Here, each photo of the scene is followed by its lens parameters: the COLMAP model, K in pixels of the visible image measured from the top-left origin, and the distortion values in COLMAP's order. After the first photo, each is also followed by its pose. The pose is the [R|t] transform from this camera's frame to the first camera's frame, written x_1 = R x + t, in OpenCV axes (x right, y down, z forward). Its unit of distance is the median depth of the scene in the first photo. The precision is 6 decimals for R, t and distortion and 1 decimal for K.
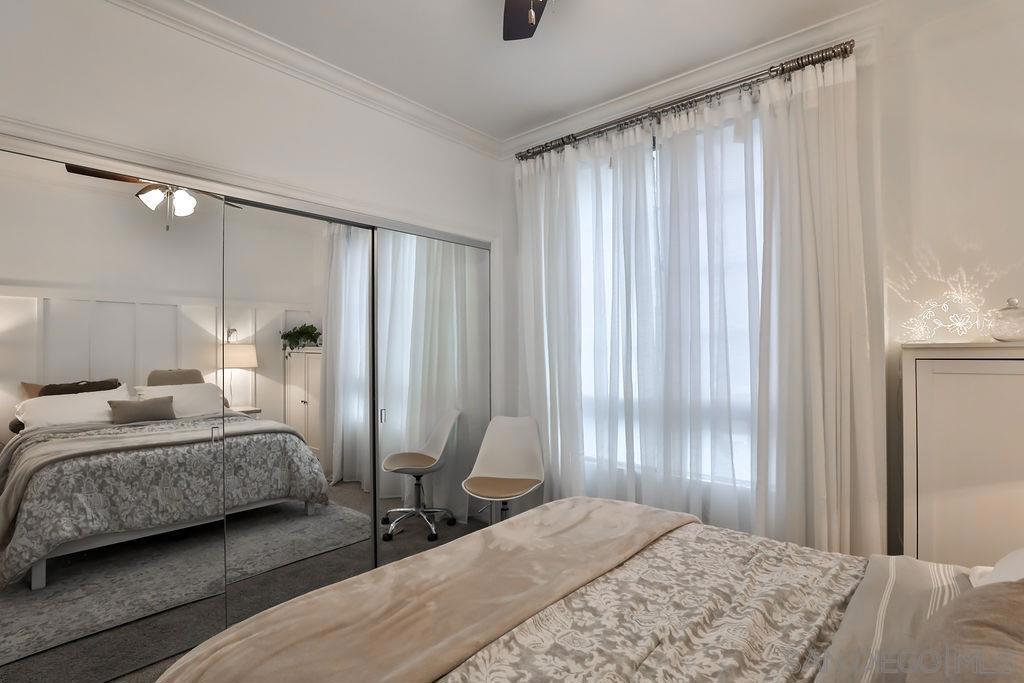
lens RADIAL K [[496.1, 0, 512.3], [0, 496.1, 339.0], [0, 0, 1]] dist [-0.034769, 0.005558]
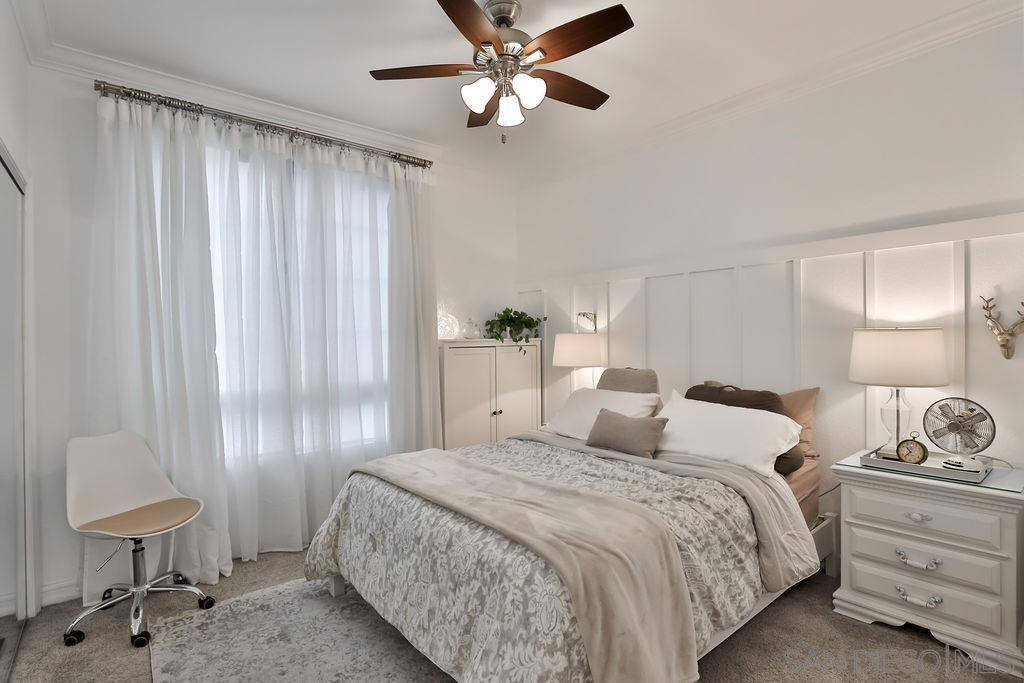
lens RADIAL K [[496.1, 0, 512.3], [0, 496.1, 339.0], [0, 0, 1]] dist [-0.034769, 0.005558]
pose [[0.163368, 0.007662, 0.986535, -0.720717], [-0.006470, 0.999957, -0.006695, 0.014429], [-0.986544, -0.005289, 0.163411, 0.319382]]
